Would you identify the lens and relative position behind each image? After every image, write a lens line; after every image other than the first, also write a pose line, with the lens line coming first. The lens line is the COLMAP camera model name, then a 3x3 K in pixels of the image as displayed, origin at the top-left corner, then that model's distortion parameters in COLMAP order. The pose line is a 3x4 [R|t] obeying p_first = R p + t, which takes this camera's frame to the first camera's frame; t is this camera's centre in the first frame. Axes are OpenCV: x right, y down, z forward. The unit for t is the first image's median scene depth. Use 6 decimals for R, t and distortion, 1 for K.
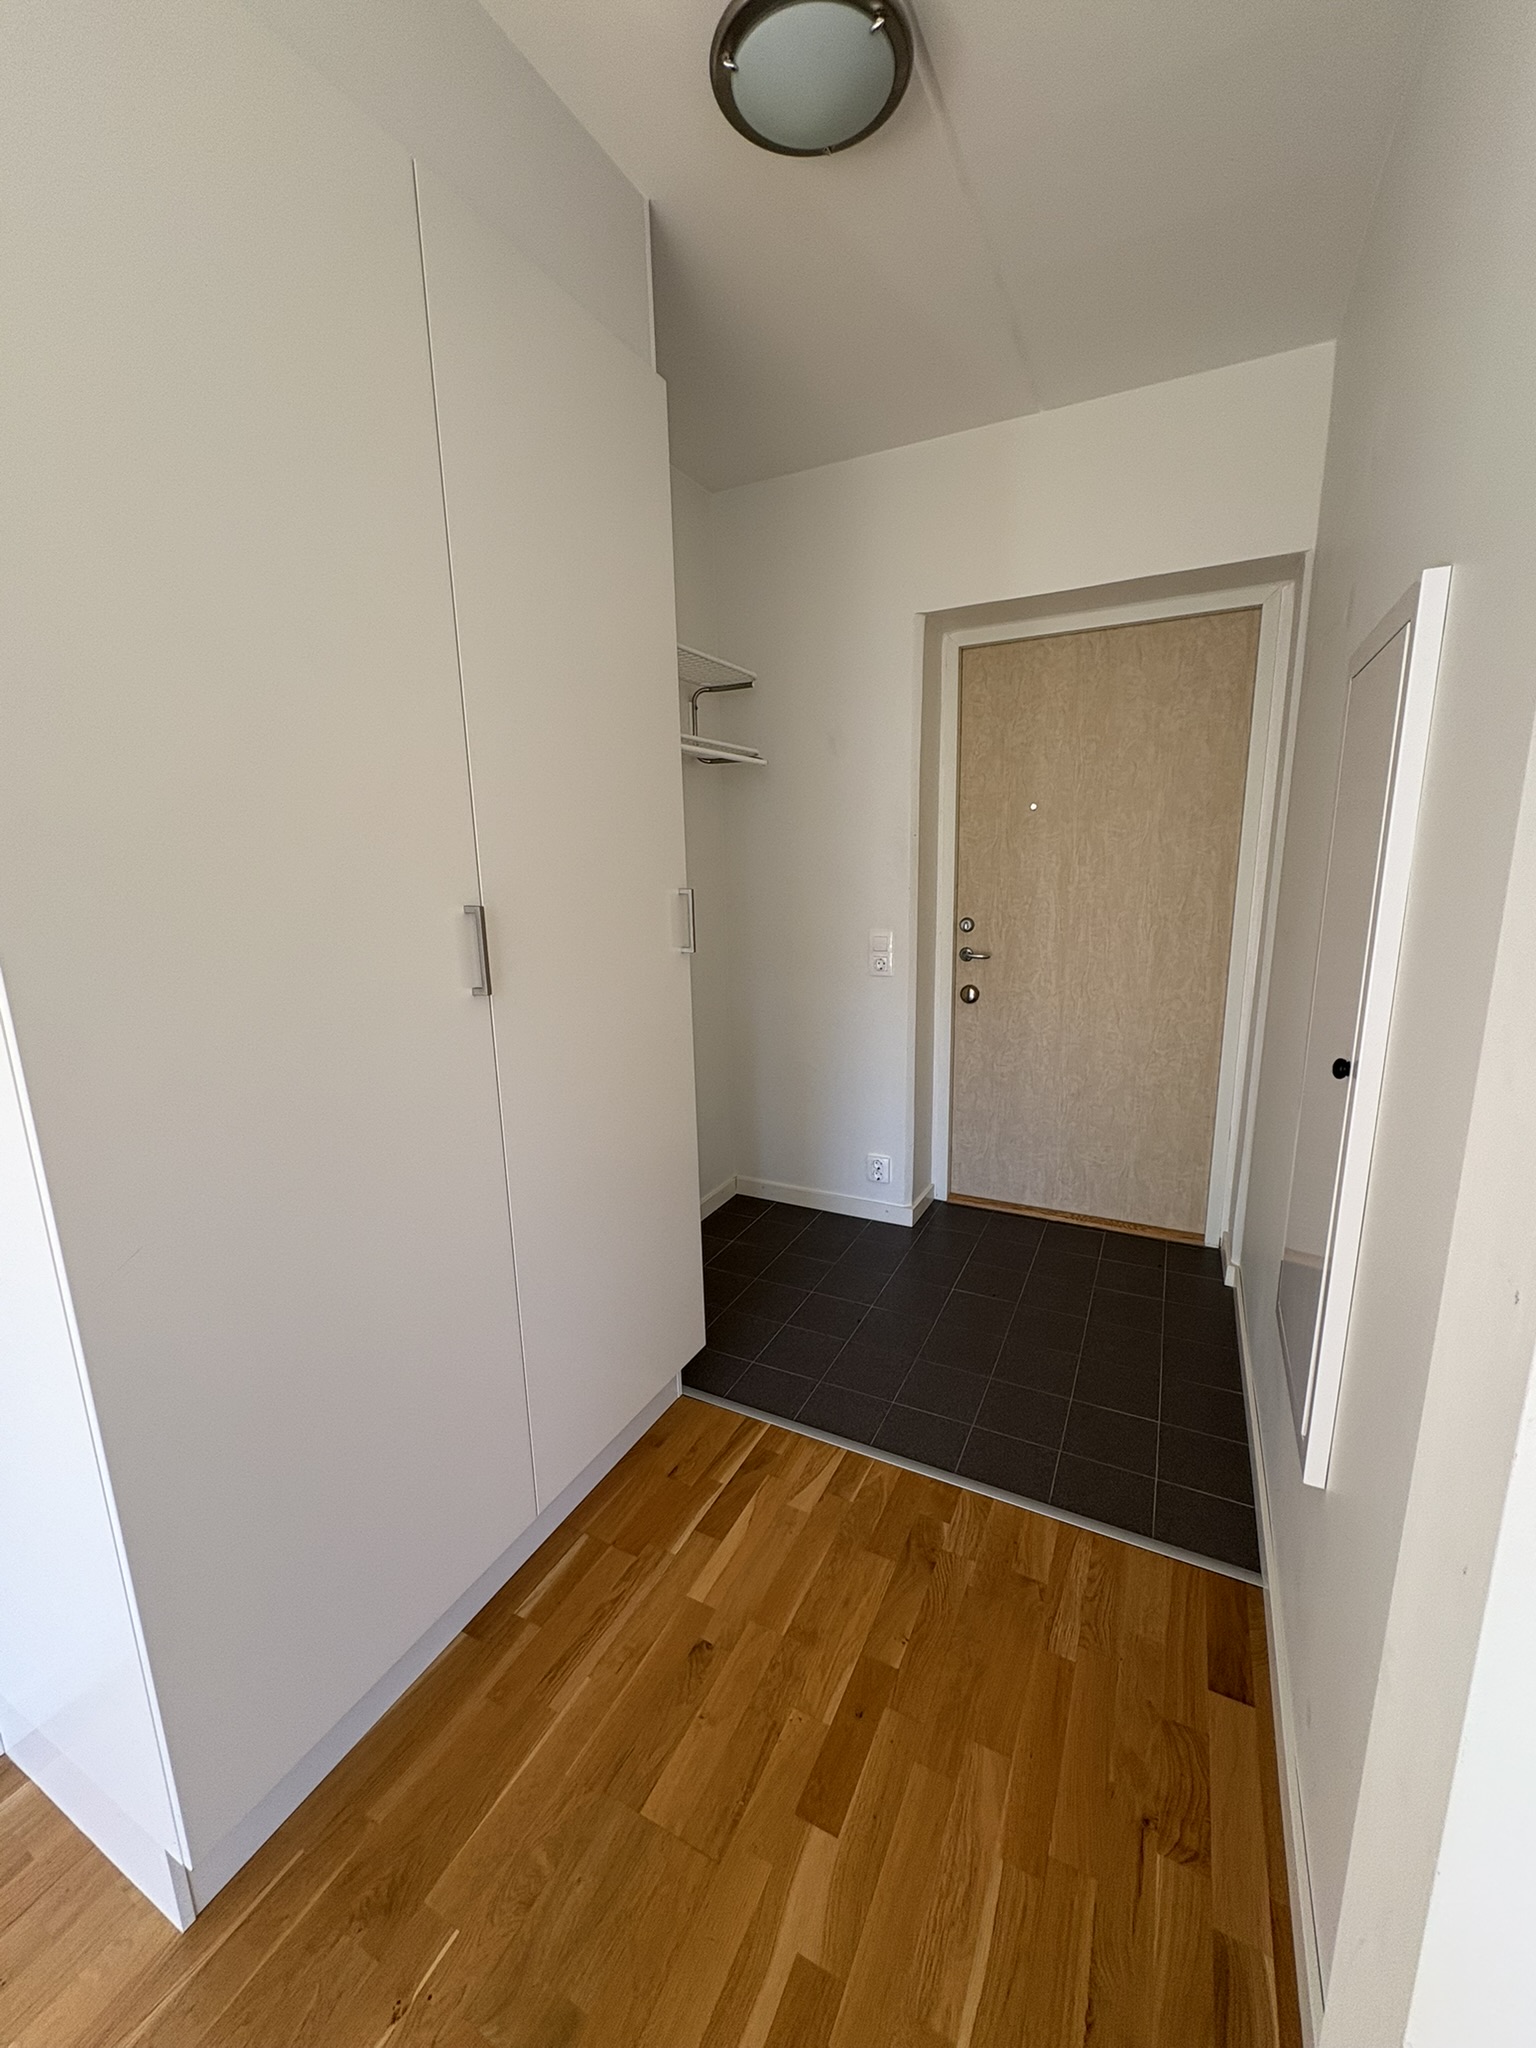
lens RADIAL K [[818.8, 0, 768.7], [0, 818.8, 1022.9], [0, 0, 1]] dist [0.001259, -0.000577]
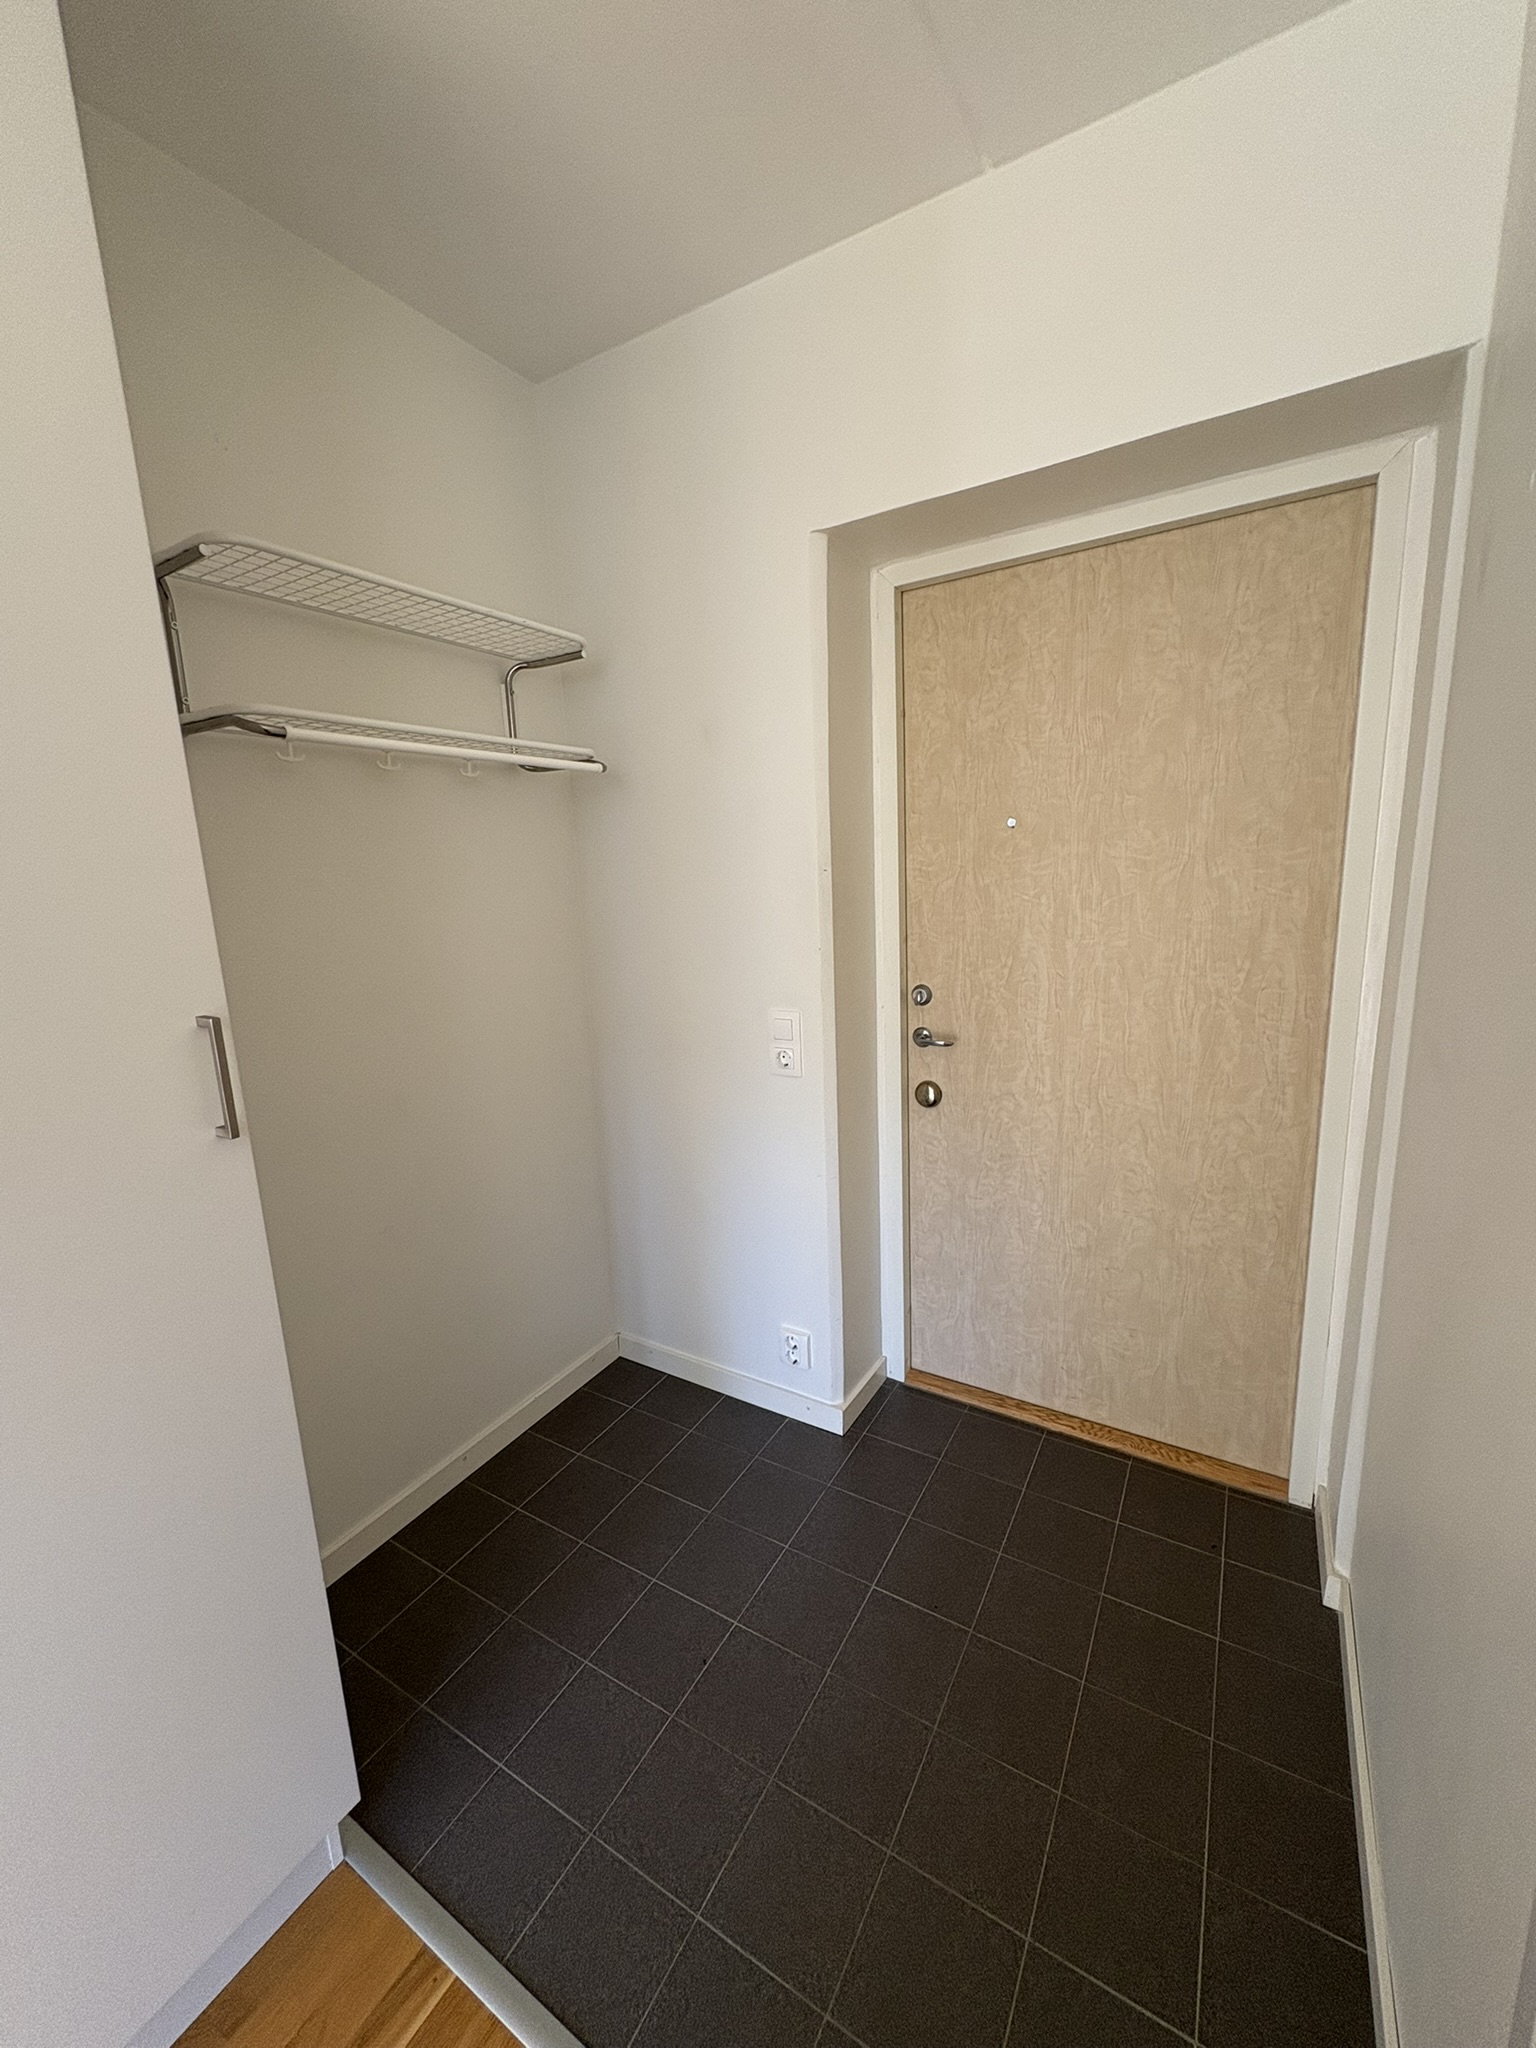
lens RADIAL K [[818.8, 0, 765.7], [0, 818.8, 1024.6], [0, 0, 1]] dist [0.001259, -0.000577]
pose [[0.996723, -0.005626, -0.080693, 0.178859], [0.005049, 0.999960, -0.007361, -0.097128], [0.080731, 0.006929, 0.996712, 0.325898]]
